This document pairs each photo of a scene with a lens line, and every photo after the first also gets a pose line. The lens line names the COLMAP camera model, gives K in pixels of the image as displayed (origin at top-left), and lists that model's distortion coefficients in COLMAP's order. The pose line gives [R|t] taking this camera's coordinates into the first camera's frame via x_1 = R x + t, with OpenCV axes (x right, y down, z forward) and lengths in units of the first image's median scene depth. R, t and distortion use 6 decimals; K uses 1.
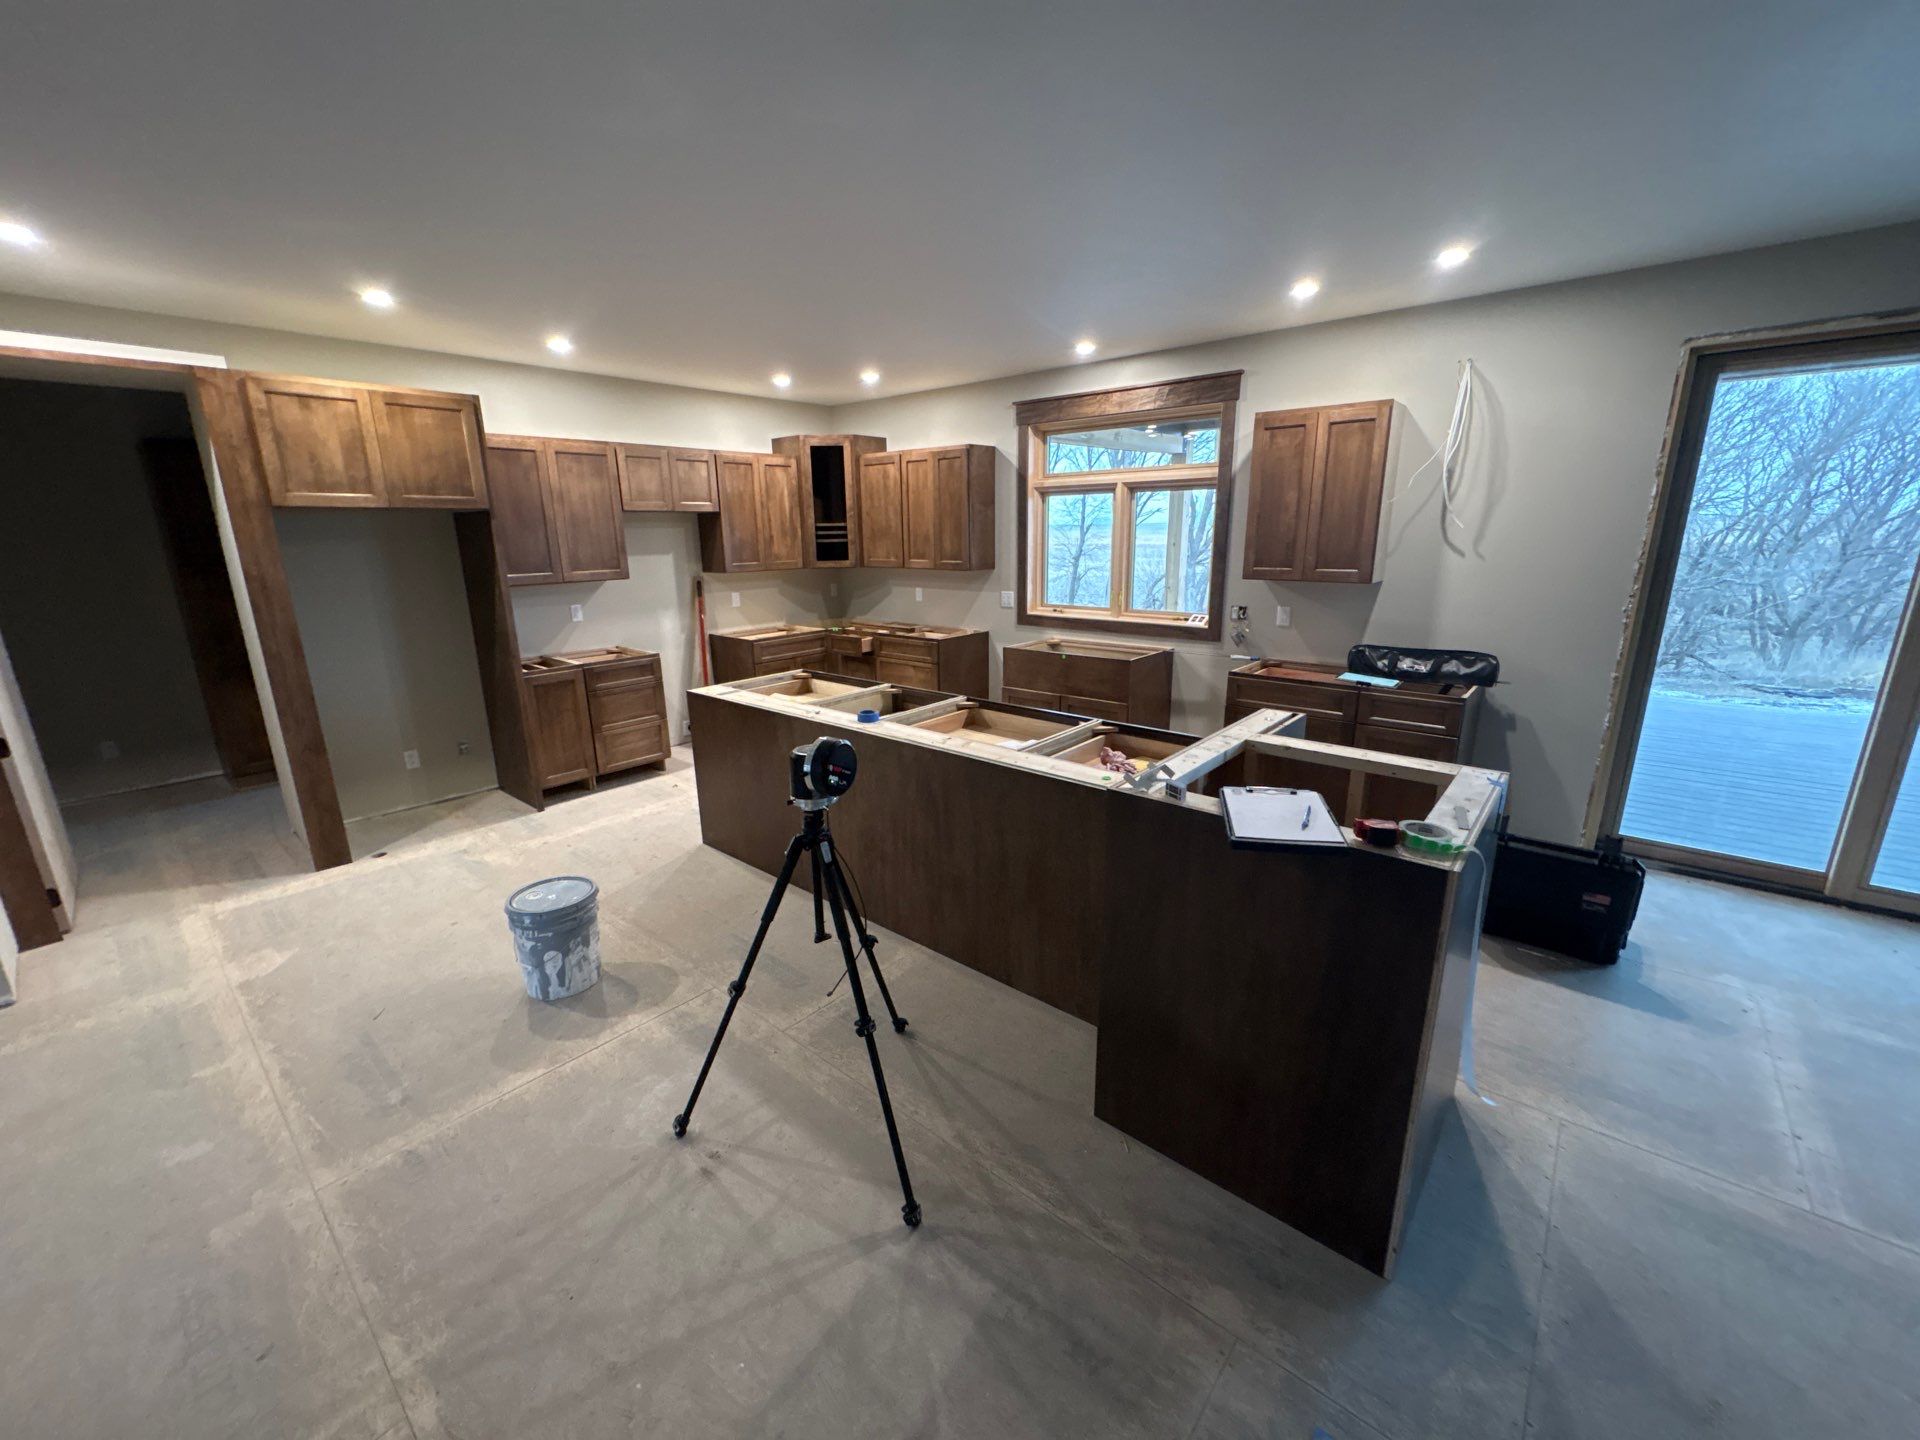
lens RADIAL K [[761.5, 0, 965.5], [0, 761.5, 726.9], [0, 0, 1]] dist [0.001858, 0.000189]
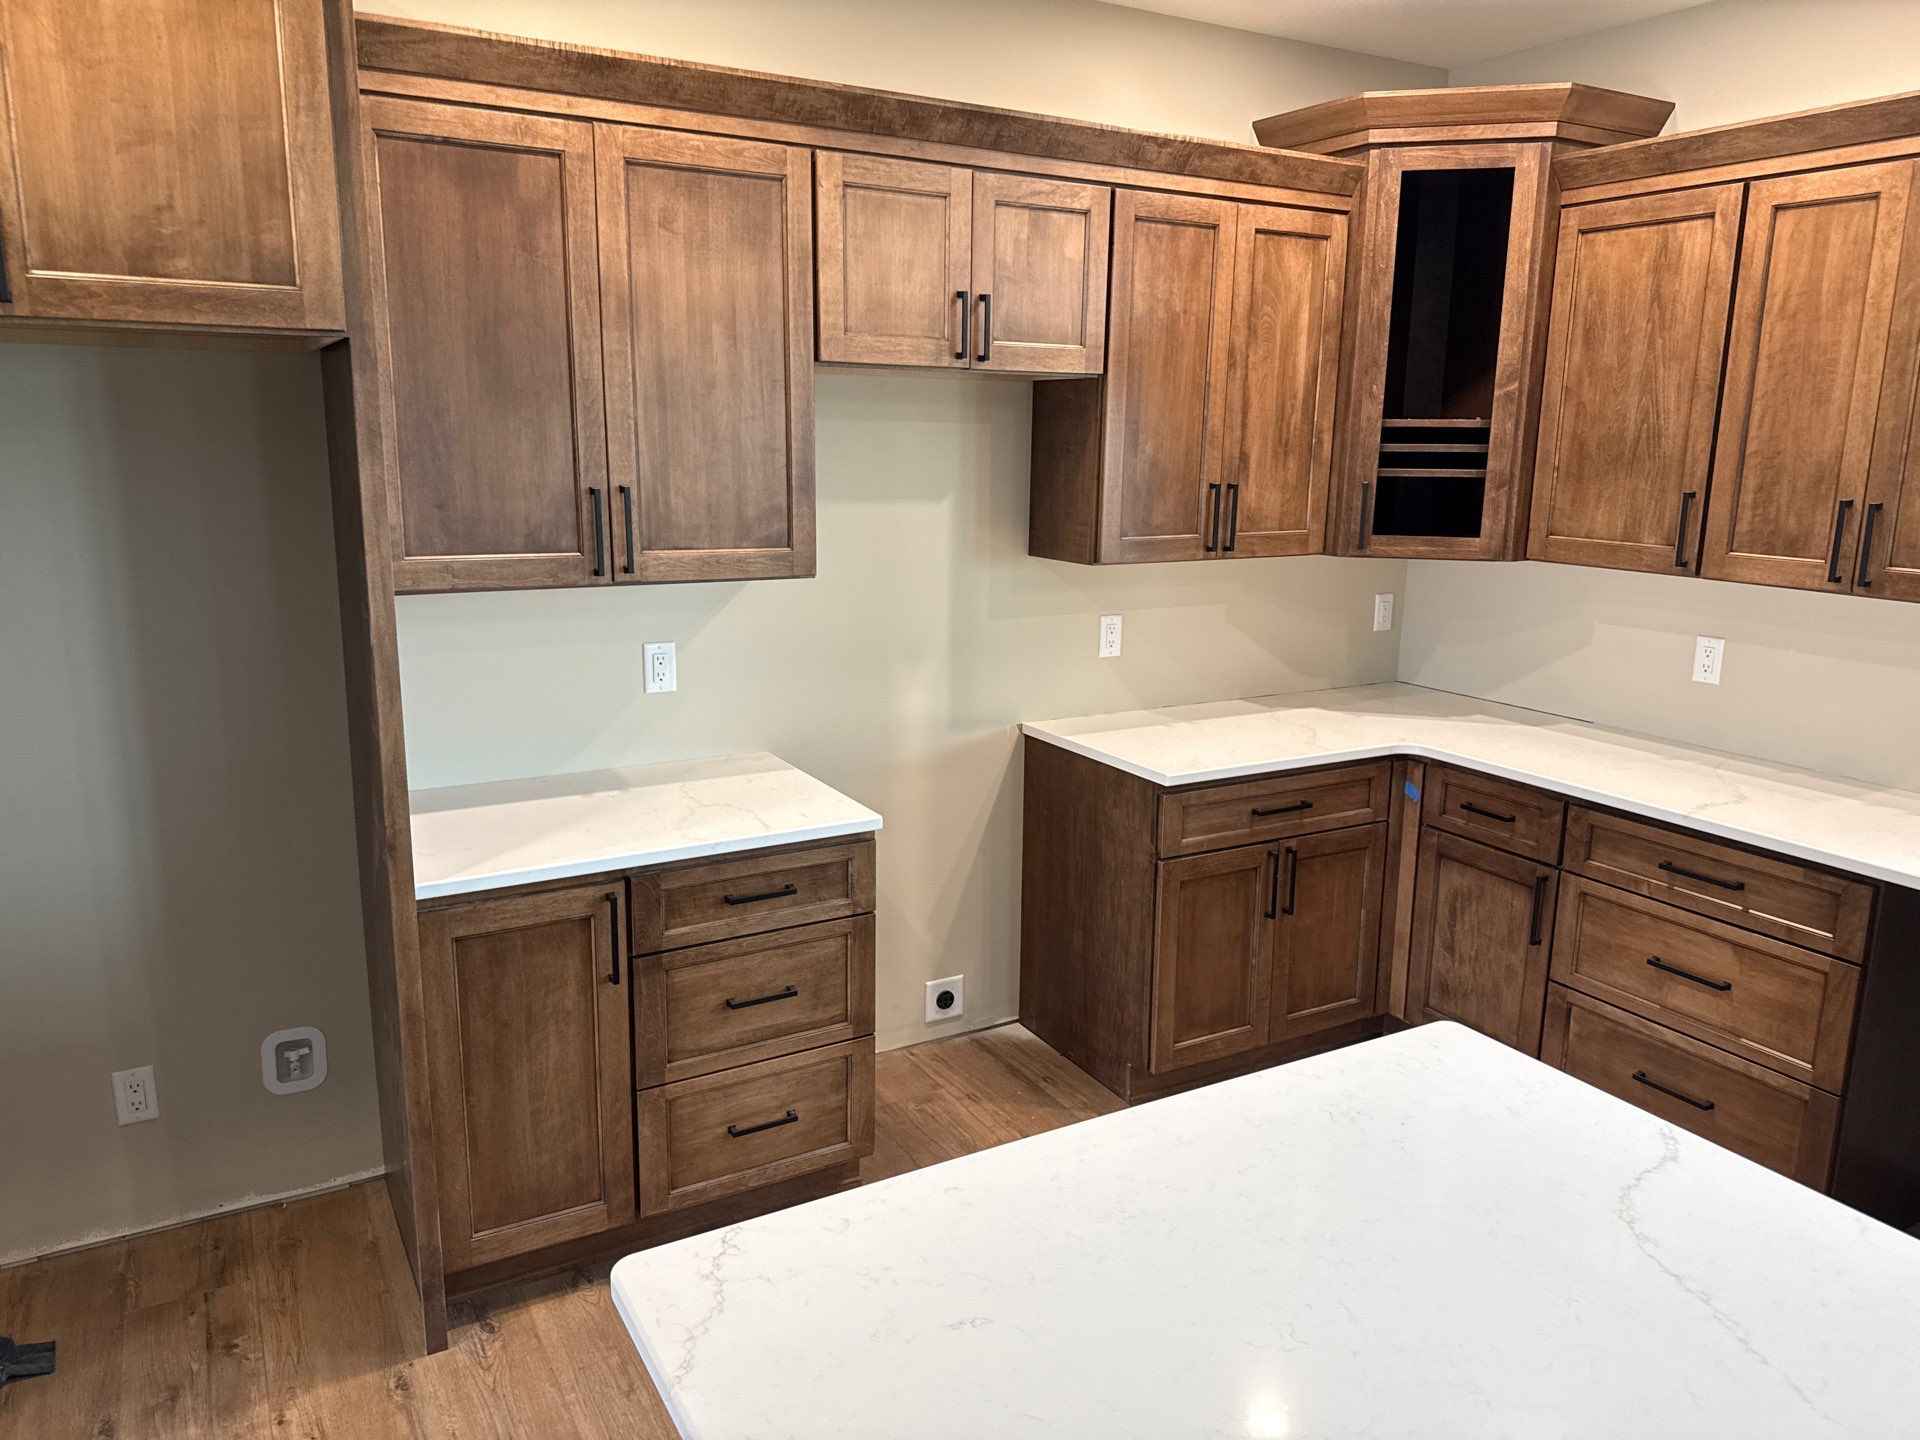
lens RADIAL K [[1357.1, 0, 960.0], [0, 1357.1, 720.0], [0, 0, 1]] dist [0.038567, -0.044988]
pose [[0.937631, 0.099751, -0.333013, -0.214031], [-0.114587, 0.993095, -0.025160, -0.143569], [0.328203, 0.061749, 0.942587, 0.551557]]
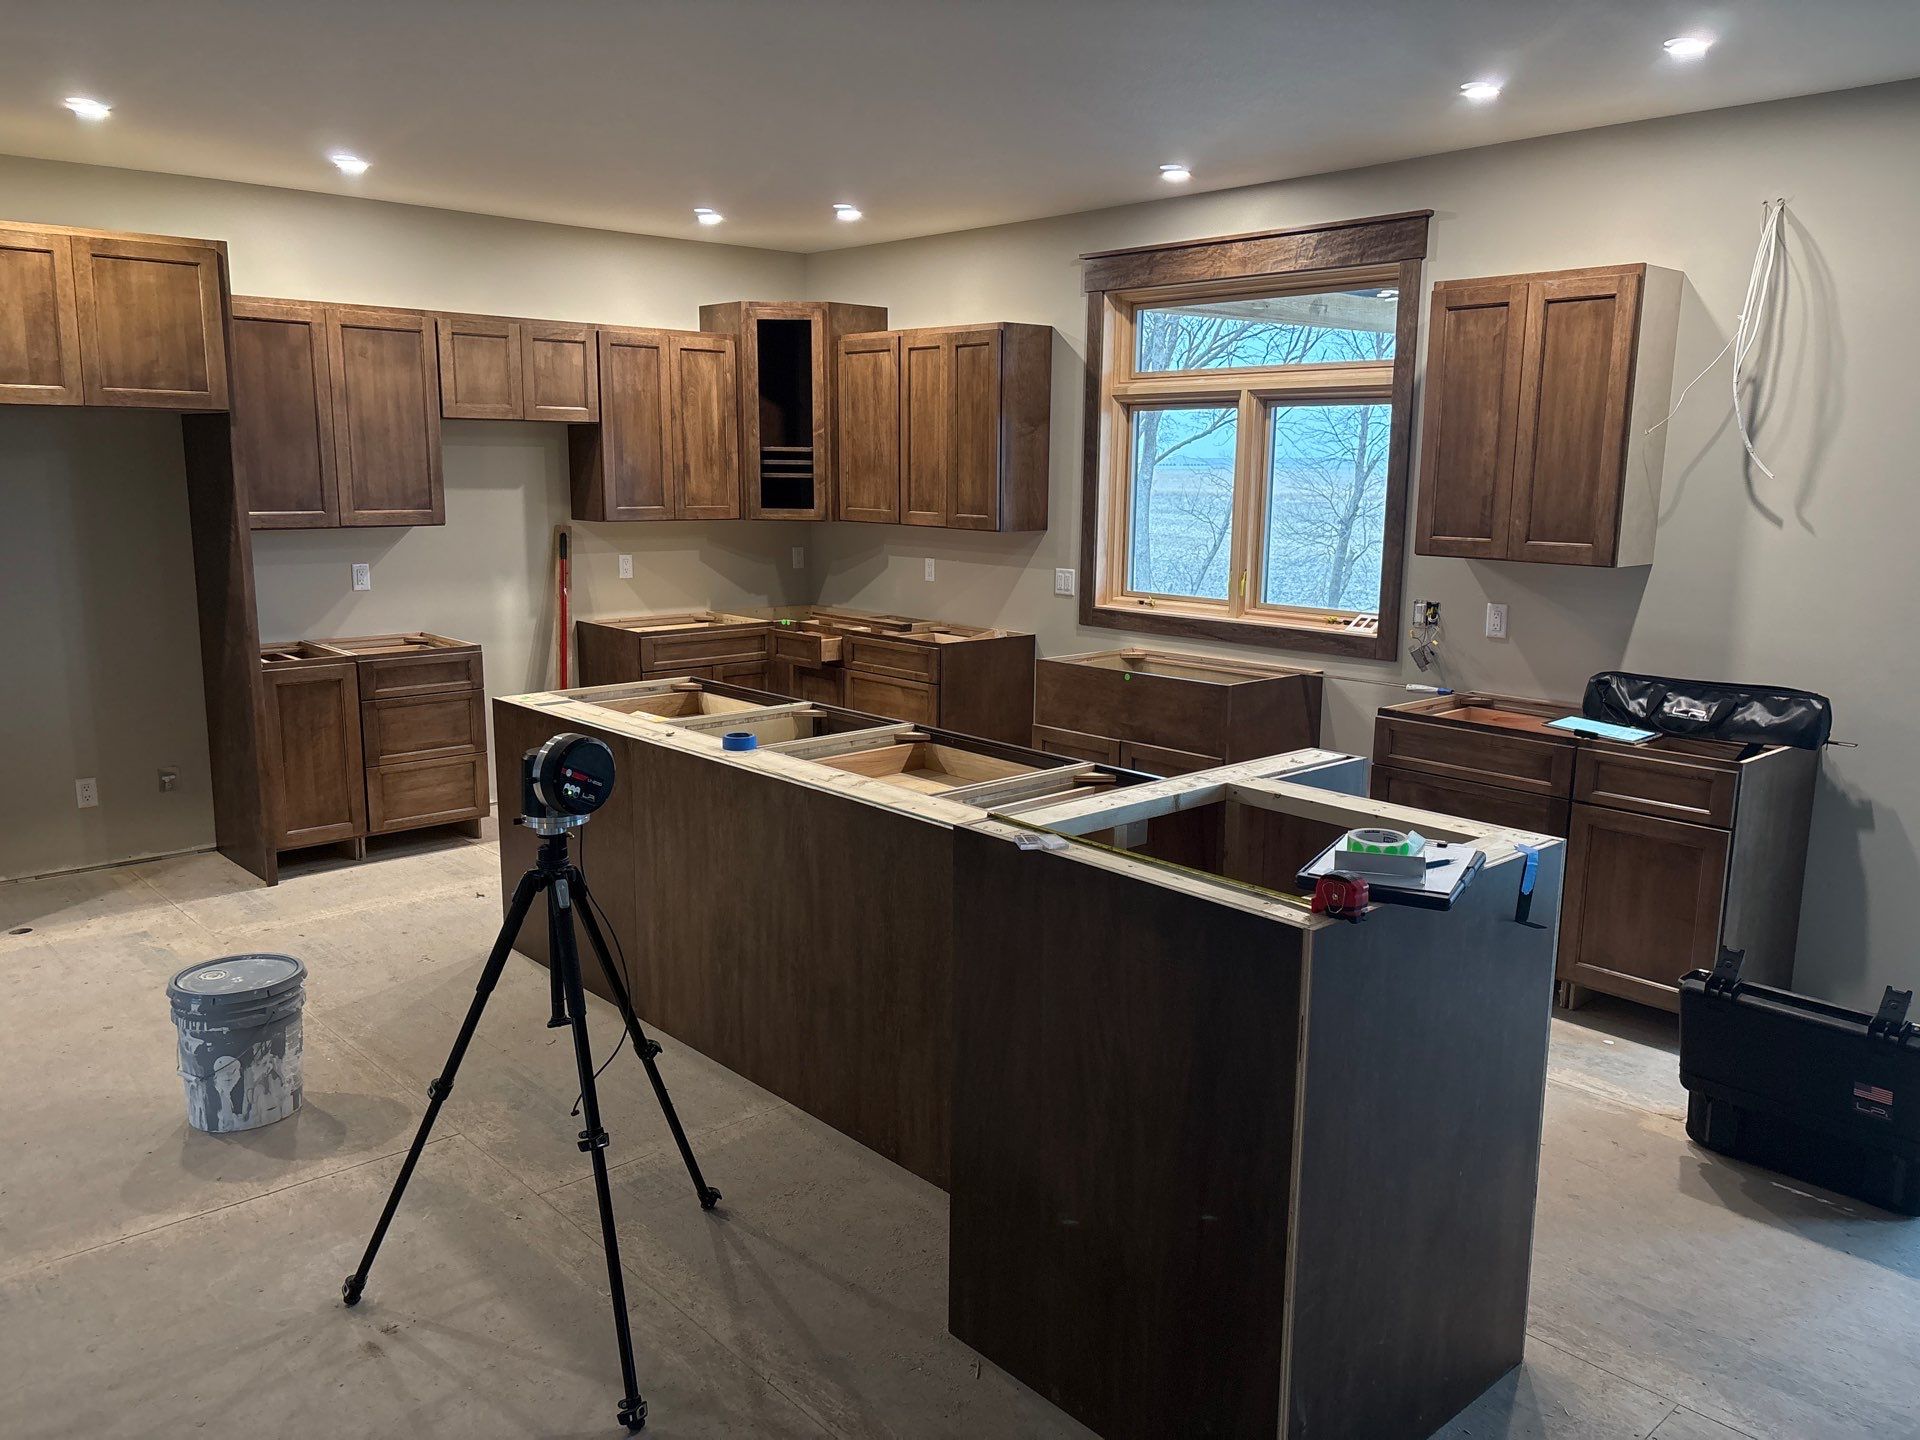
lens RADIAL K [[1456.9, 0, 978.6], [0, 1456.9, 729.0], [0, 0, 1]] dist [0.063419, -0.071755]
pose [[0.992568, 0.045479, -0.112875, 0.152111], [-0.053532, 0.996153, -0.069374, 0.035641], [0.109286, 0.074900, 0.991184, -0.147691]]
